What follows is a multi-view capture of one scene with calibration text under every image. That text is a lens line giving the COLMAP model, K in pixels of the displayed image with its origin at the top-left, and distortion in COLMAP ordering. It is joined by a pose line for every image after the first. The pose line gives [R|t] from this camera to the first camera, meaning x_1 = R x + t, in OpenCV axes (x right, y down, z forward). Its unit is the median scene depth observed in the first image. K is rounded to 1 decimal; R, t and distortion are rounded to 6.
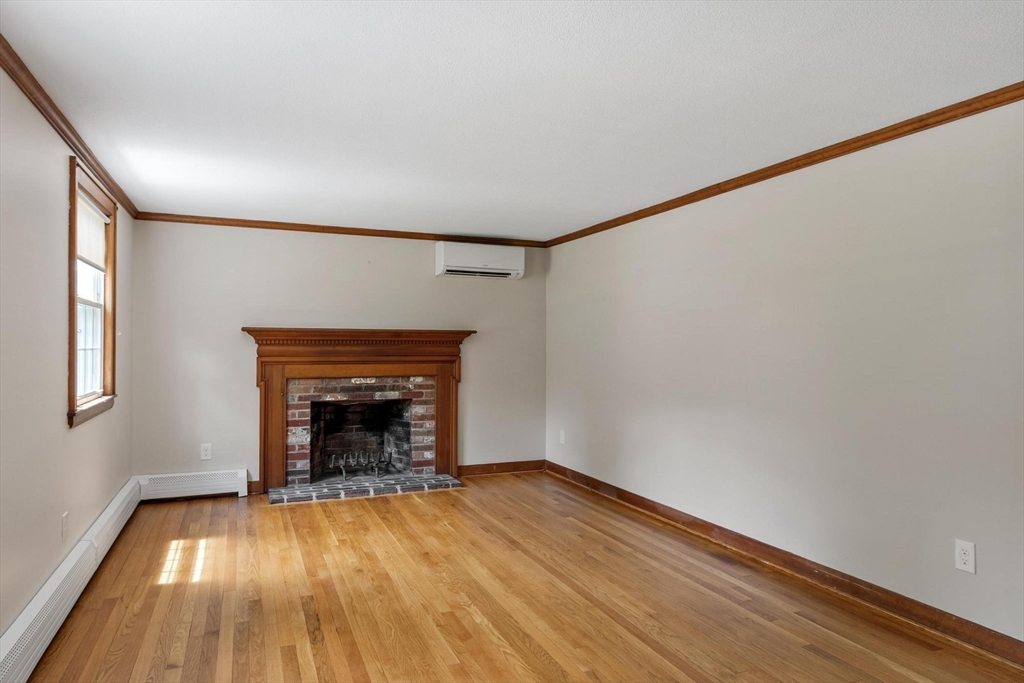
lens RADIAL K [[623.8, 0, 512.0], [0, 623.8, 340.1], [0, 0, 1]] dist [0.000034, 0.000009]
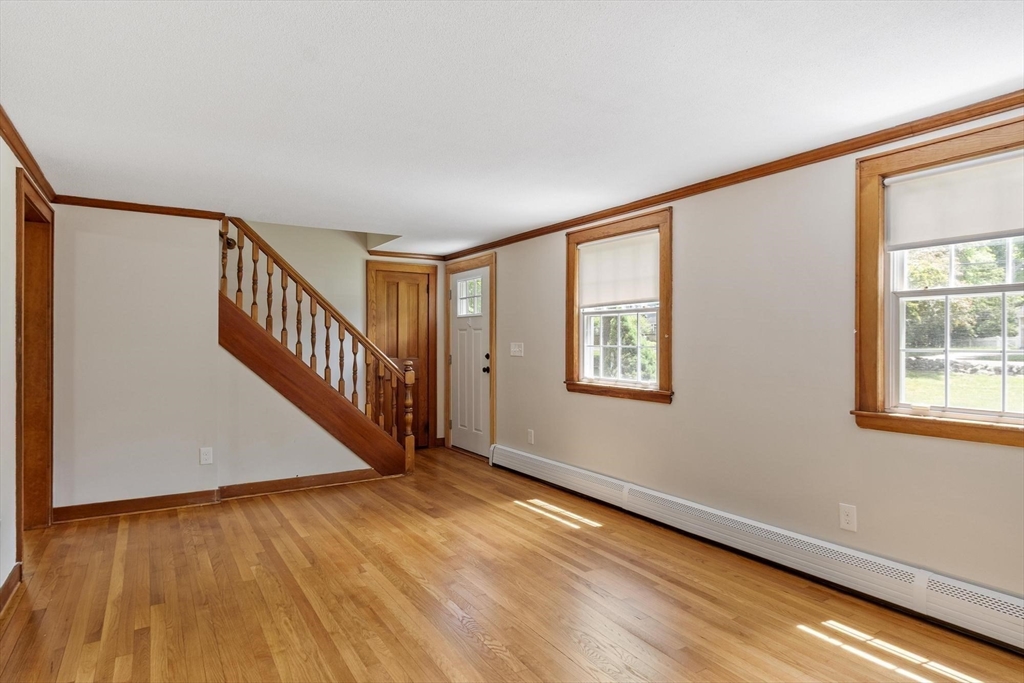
lens RADIAL K [[568.2, 0, 508.6], [0, 568.2, 343.5], [0, 0, 1]] dist [-0.001669, 0.000714]
pose [[-0.987571, -0.001281, -0.157170, 0.000128], [-0.001387, 0.999999, 0.000562, 0.007872], [0.157169, 0.000773, -0.987571, 2.075168]]
